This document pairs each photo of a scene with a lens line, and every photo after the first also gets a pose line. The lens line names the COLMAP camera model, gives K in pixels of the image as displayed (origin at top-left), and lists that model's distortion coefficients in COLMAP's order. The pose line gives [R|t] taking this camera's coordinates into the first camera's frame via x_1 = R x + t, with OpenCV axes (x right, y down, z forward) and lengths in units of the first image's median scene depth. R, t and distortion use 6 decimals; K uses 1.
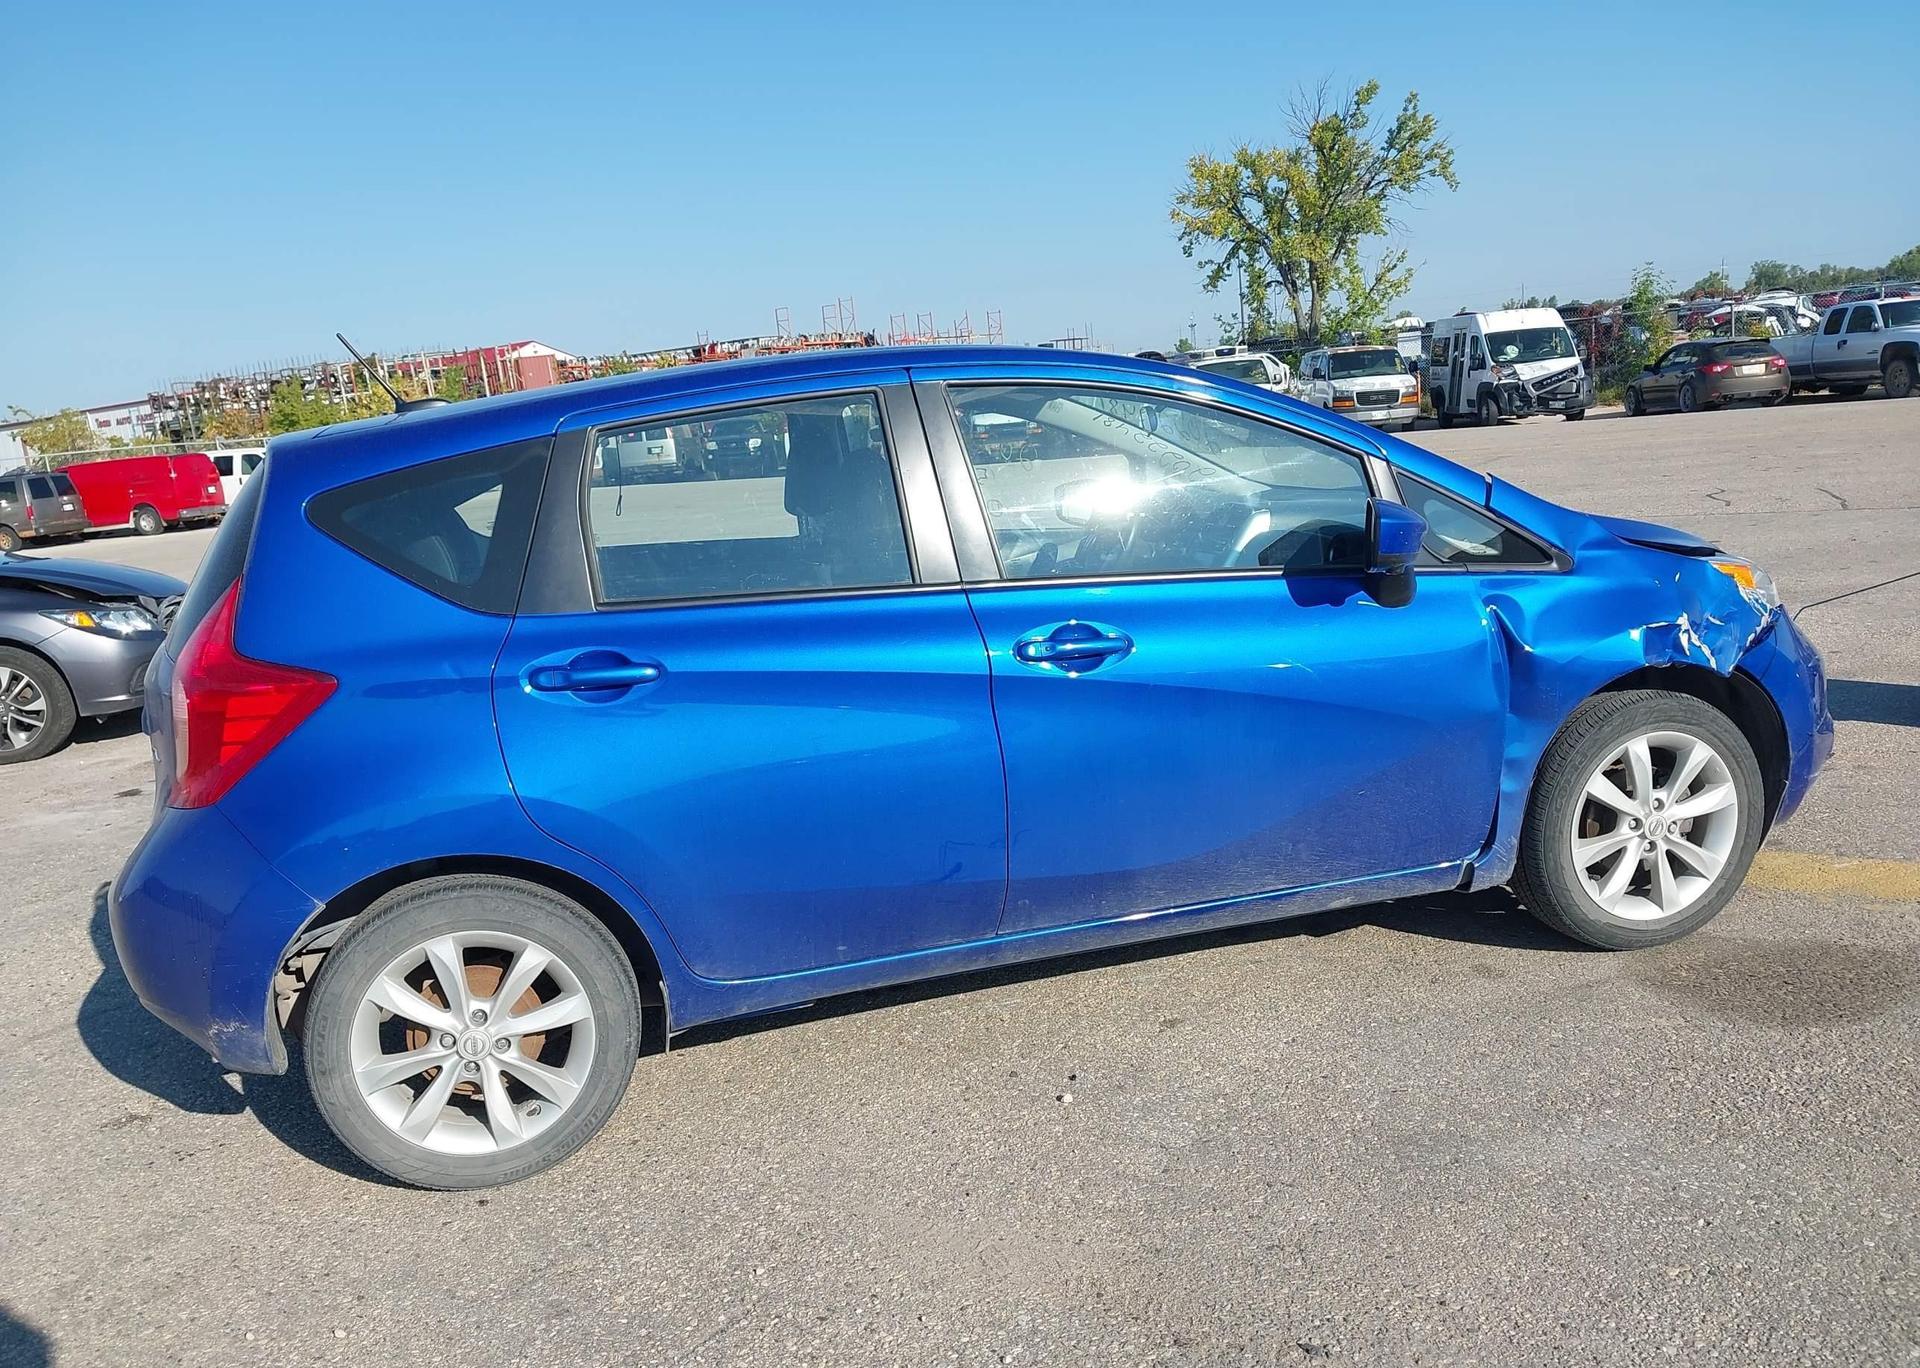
lens RADIAL K [[1535.0, 0, 960.0], [0, 1535.0, 684.0], [0, 0, 1]] dist [-0.009457, 0.003457]
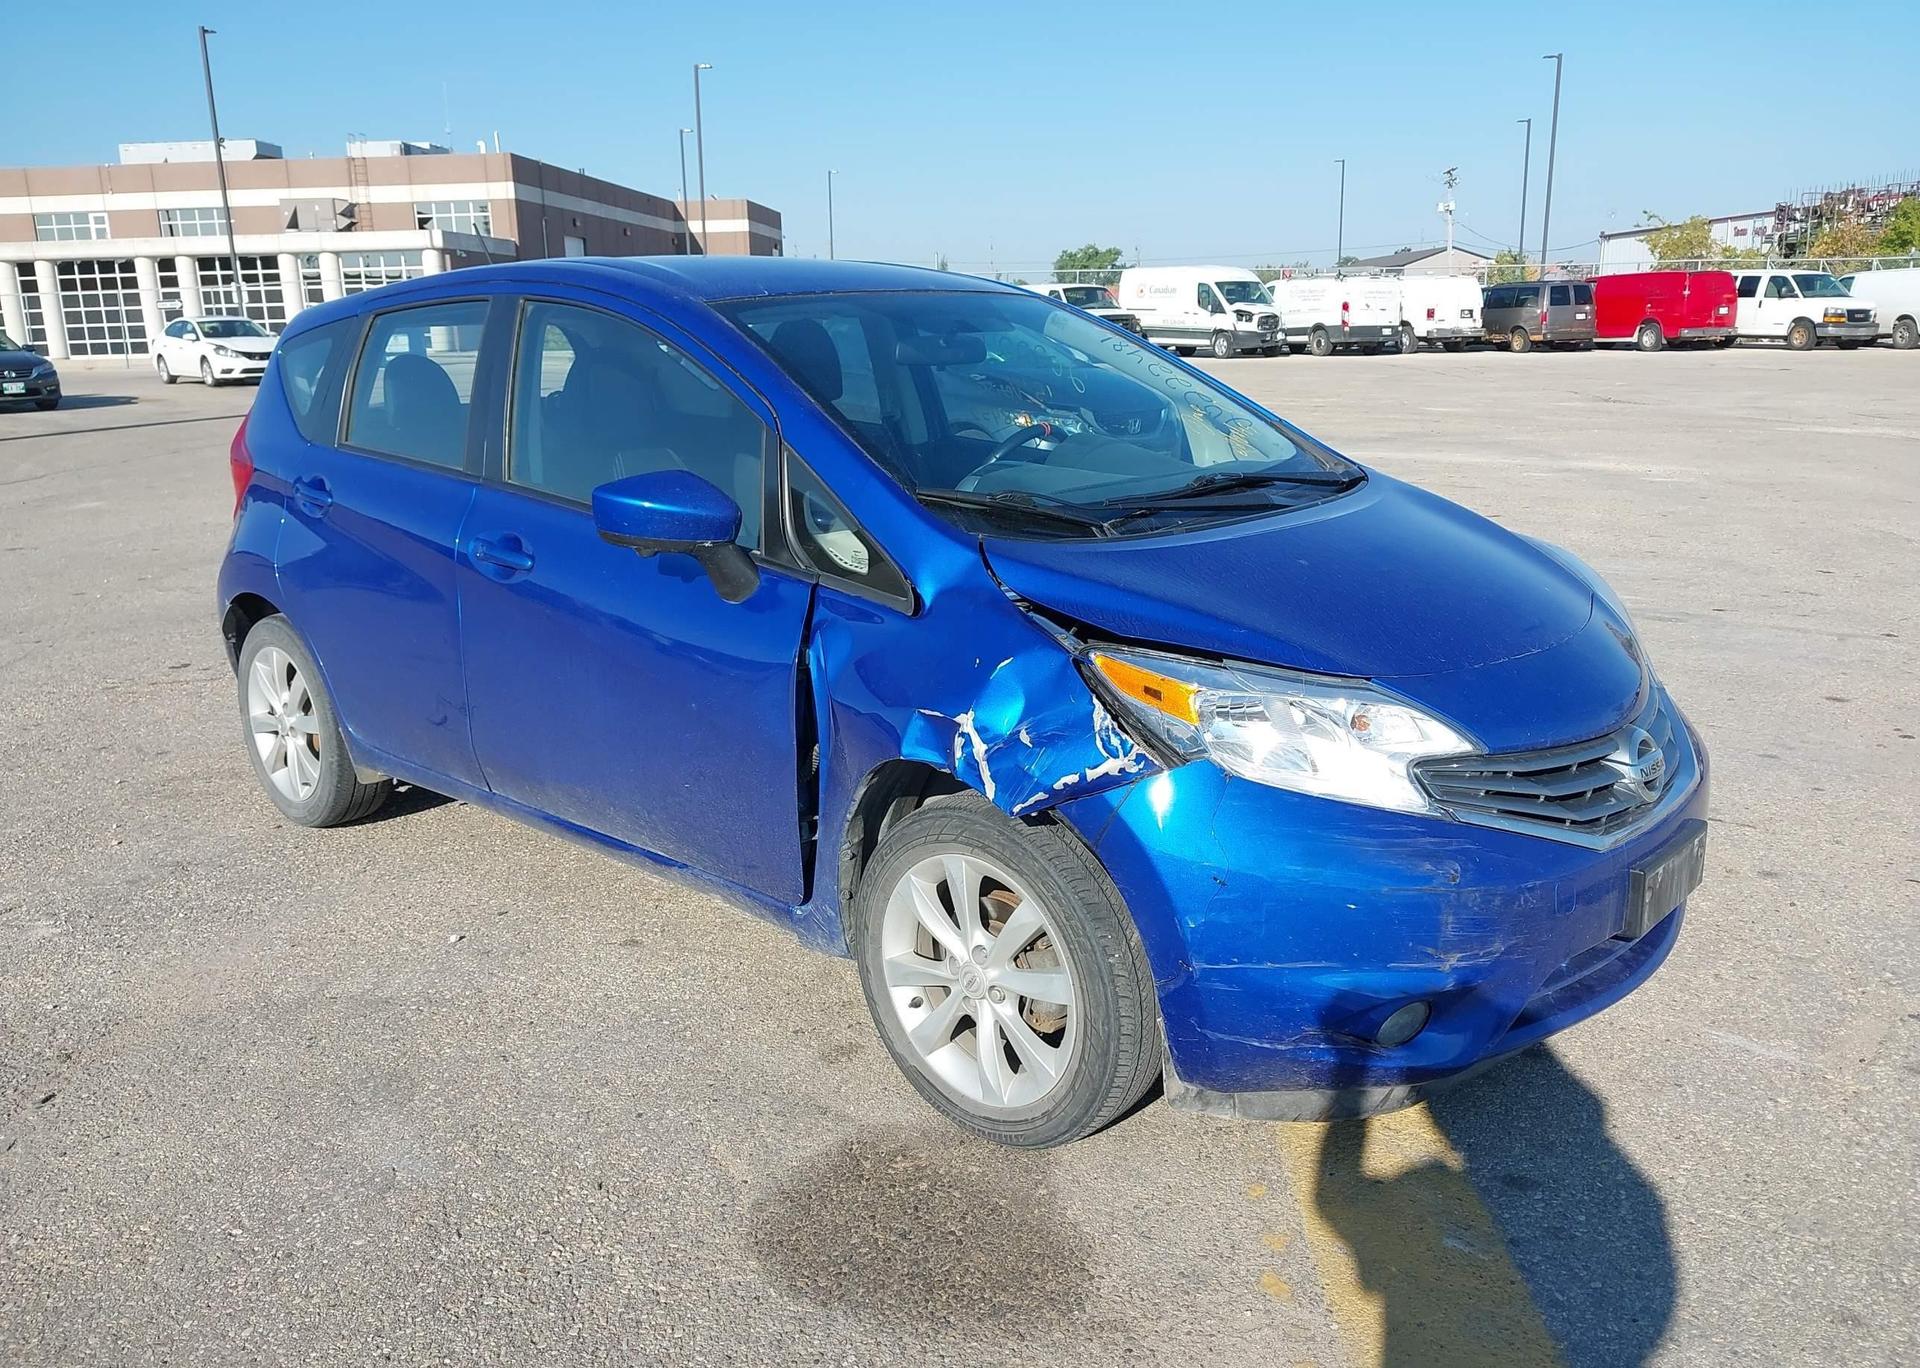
lens RADIAL K [[1510.9, 0, 875.7], [0, 1510.9, 684.5], [0, 0, 1]] dist [0.004491, -0.042029]
pose [[0.509465, 0.281218, -0.813241, 0.093897], [-0.176800, 0.959135, 0.220910, -0.018898], [0.842132, 0.031235, 0.538365, 0.053158]]
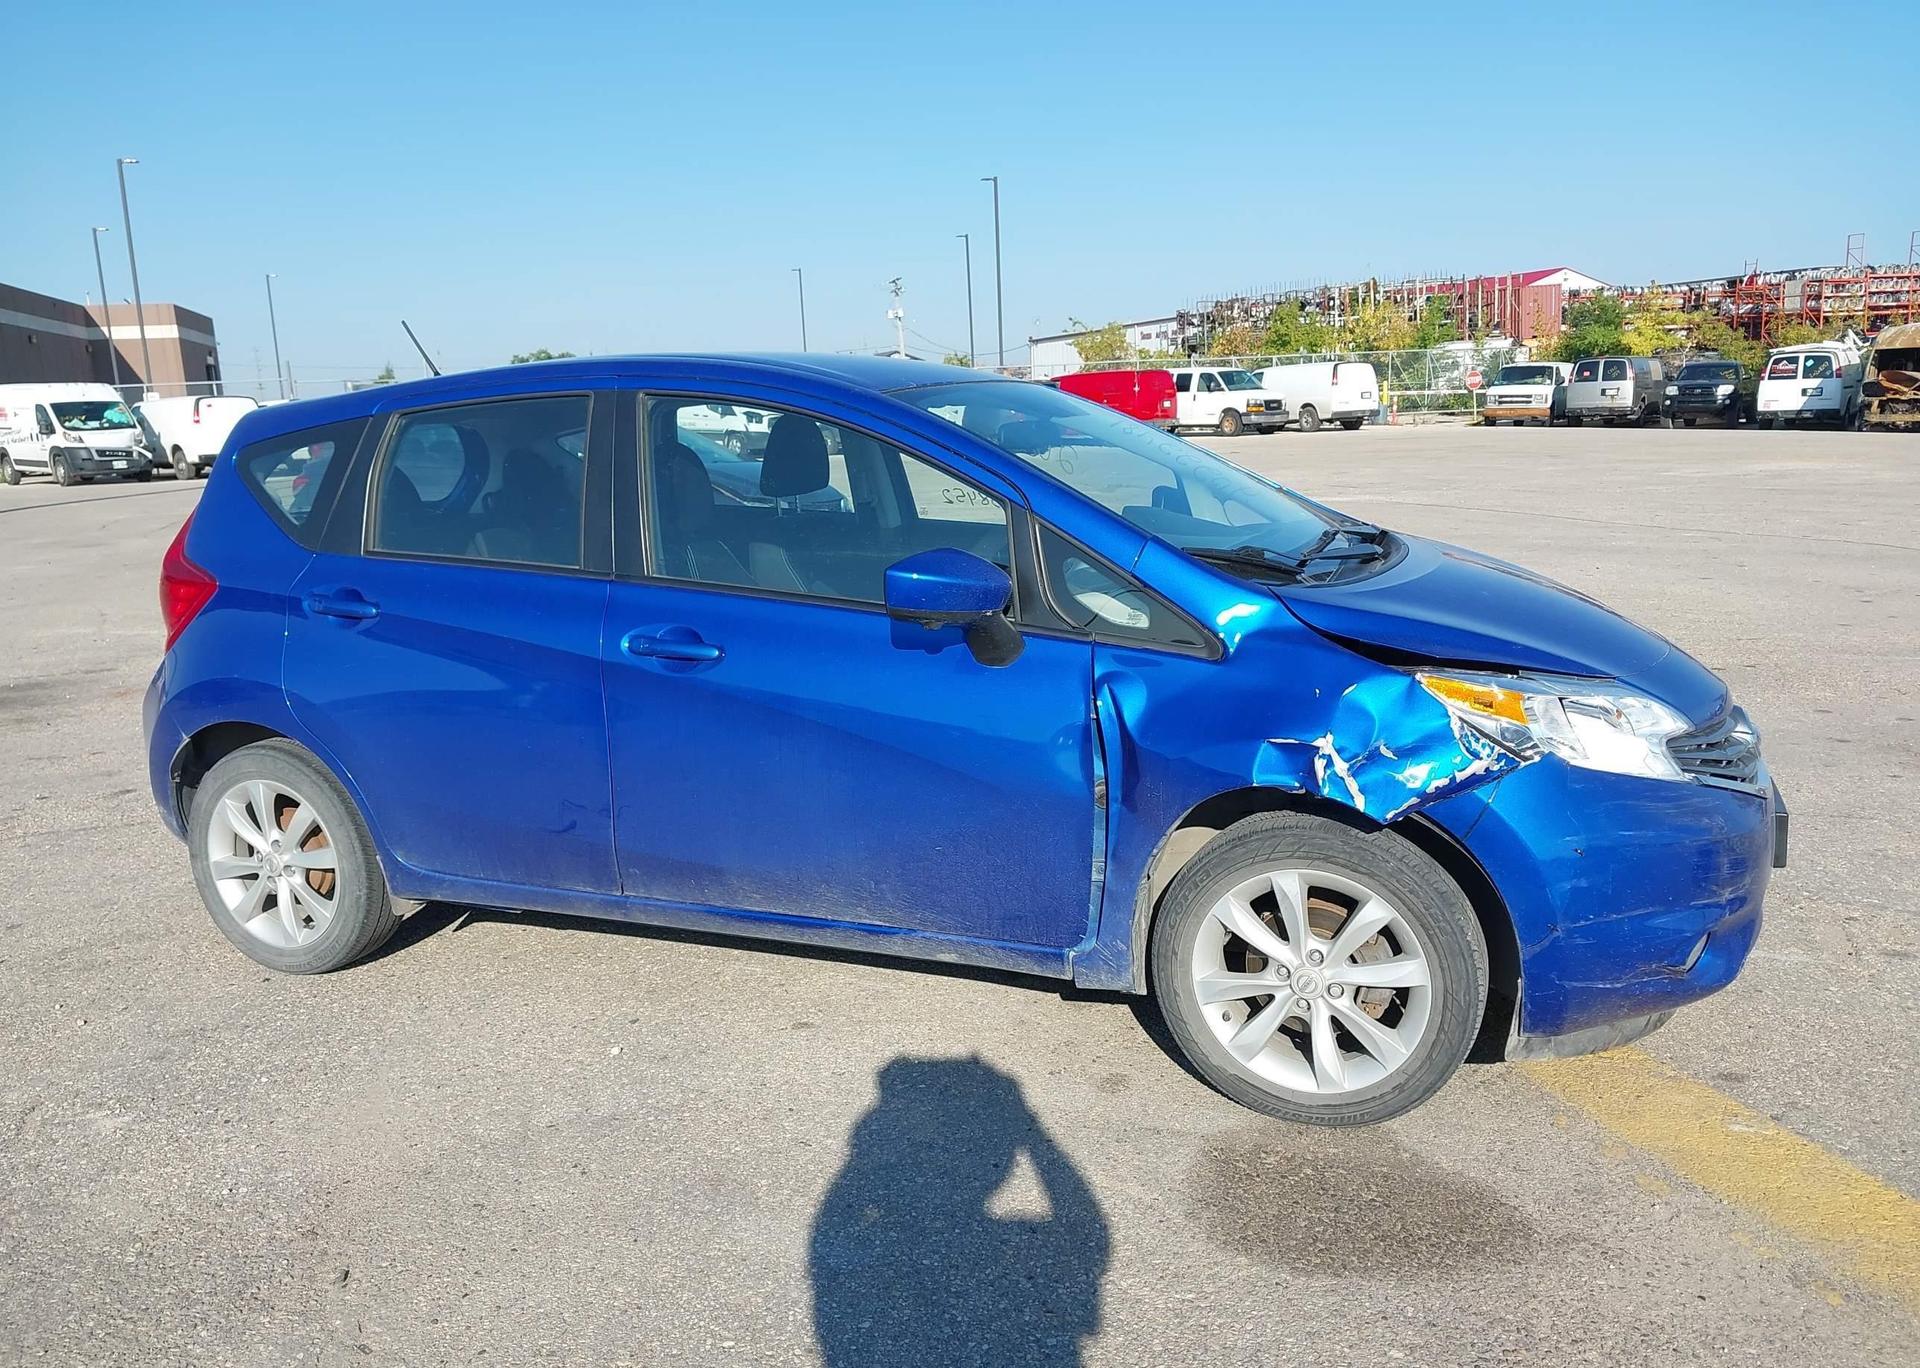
lens RADIAL K [[1514.4, 0, 900.2], [0, 1514.4, 716.2], [0, 0, 1]] dist [0.023179, -0.079242]
pose [[0.777701, 0.187100, -0.600145, 0.071353], [-0.143990, 0.982318, 0.119655, -0.010911], [0.611921, -0.006641, 0.790891, 0.021040]]
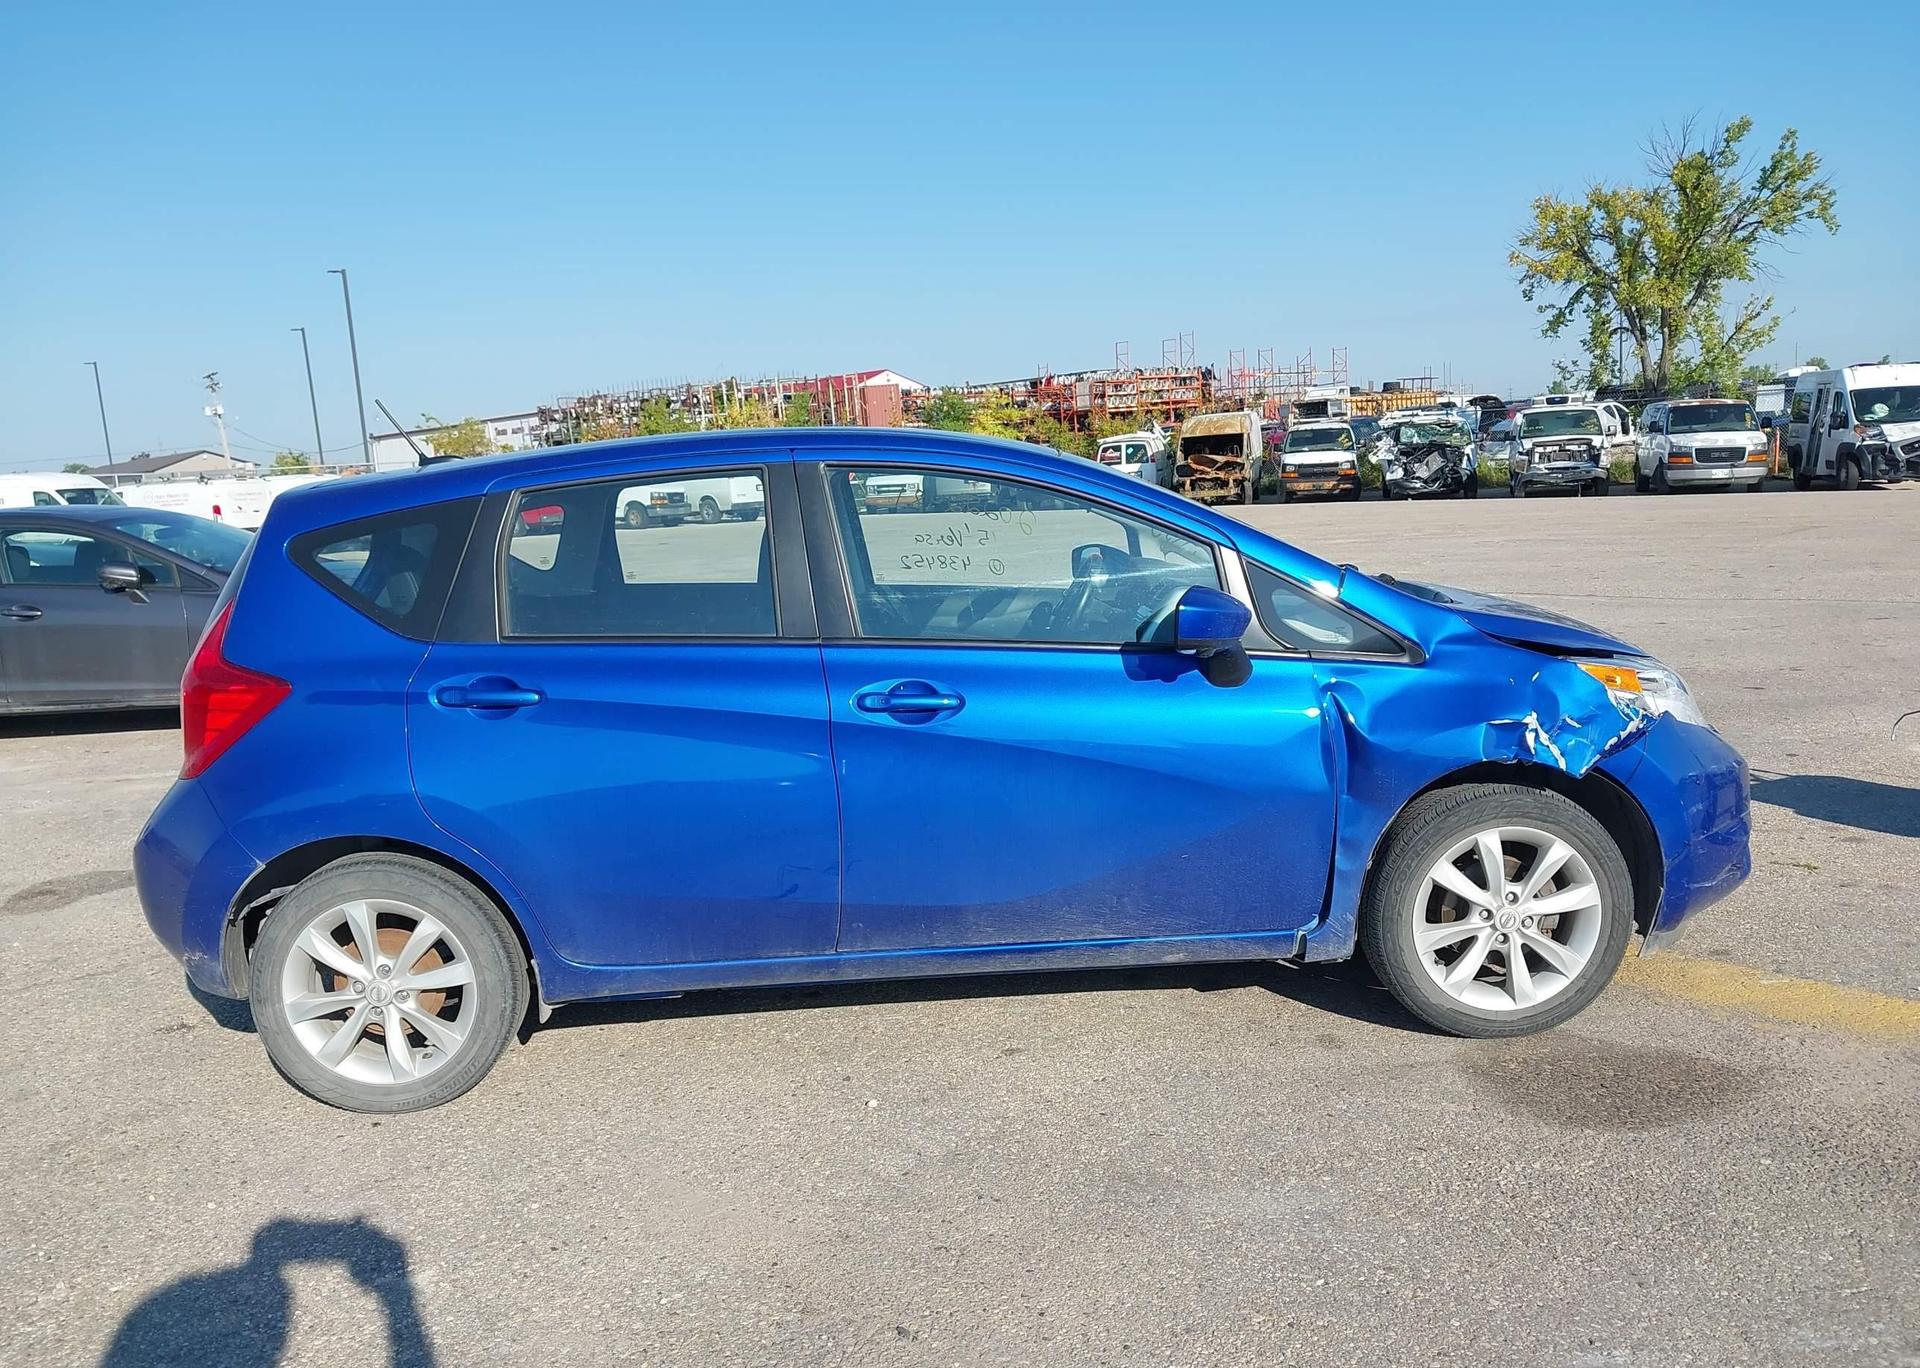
lens RADIAL K [[1530.3, 0, 951.3], [0, 1530.3, 683.6], [0, 0, 1]] dist [0.002704, -0.007350]
pose [[0.973642, 0.069999, -0.217075, 0.029054], [-0.074297, 0.997168, -0.011695, -0.002253], [0.215641, 0.027515, 0.976085, -0.007275]]
